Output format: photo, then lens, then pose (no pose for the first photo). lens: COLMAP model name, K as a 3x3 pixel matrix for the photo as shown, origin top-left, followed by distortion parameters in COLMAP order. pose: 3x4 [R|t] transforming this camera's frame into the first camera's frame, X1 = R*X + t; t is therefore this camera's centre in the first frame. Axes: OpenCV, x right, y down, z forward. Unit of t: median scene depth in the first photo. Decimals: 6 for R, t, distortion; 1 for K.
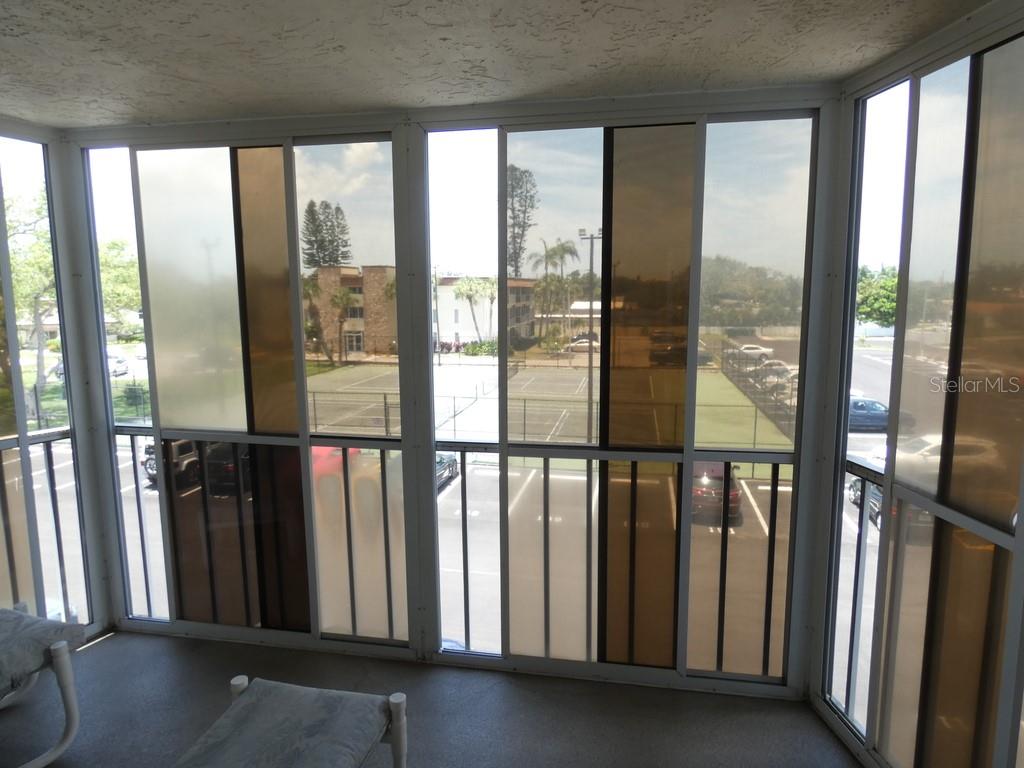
lens RADIAL K [[603.5, 0, 512.0], [0, 603.5, 384.0], [0, 0, 1]] dist [-0.000429, -0.000567]
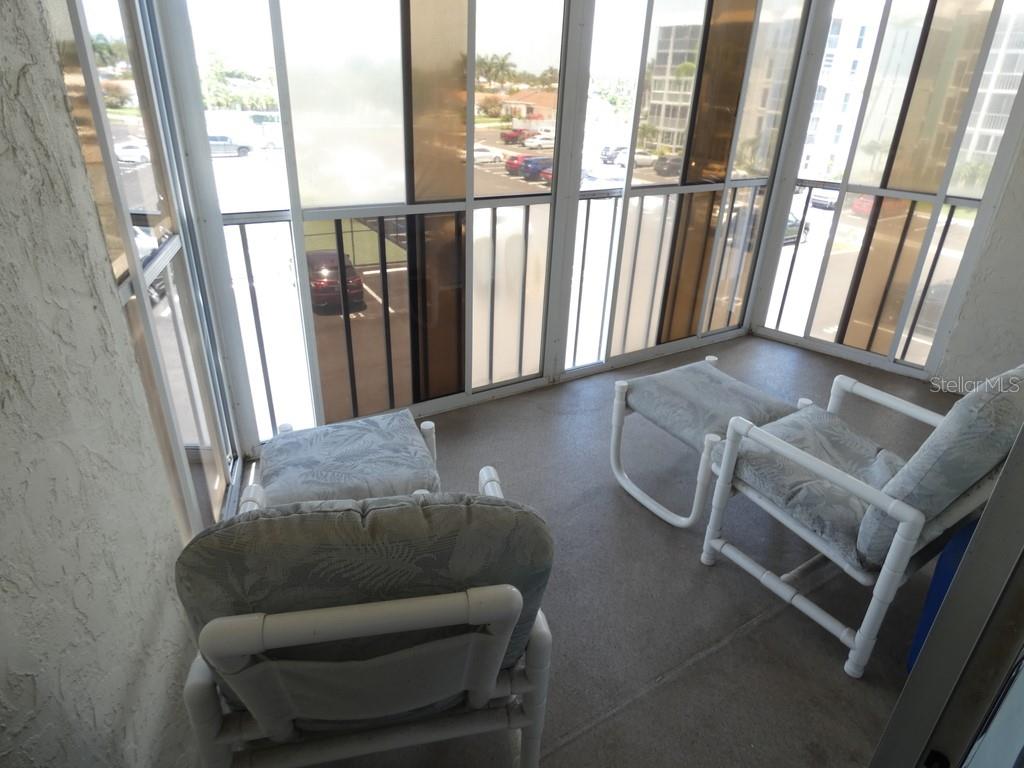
lens RADIAL K [[603.5, 0, 512.0], [0, 603.5, 384.0], [0, 0, 1]] dist [-0.000429, -0.000567]
pose [[0.730231, -0.266949, 0.628888, -0.972459], [0.050797, 0.939171, 0.339674, 0.035944], [-0.681309, -0.216095, 0.699372, 0.188285]]
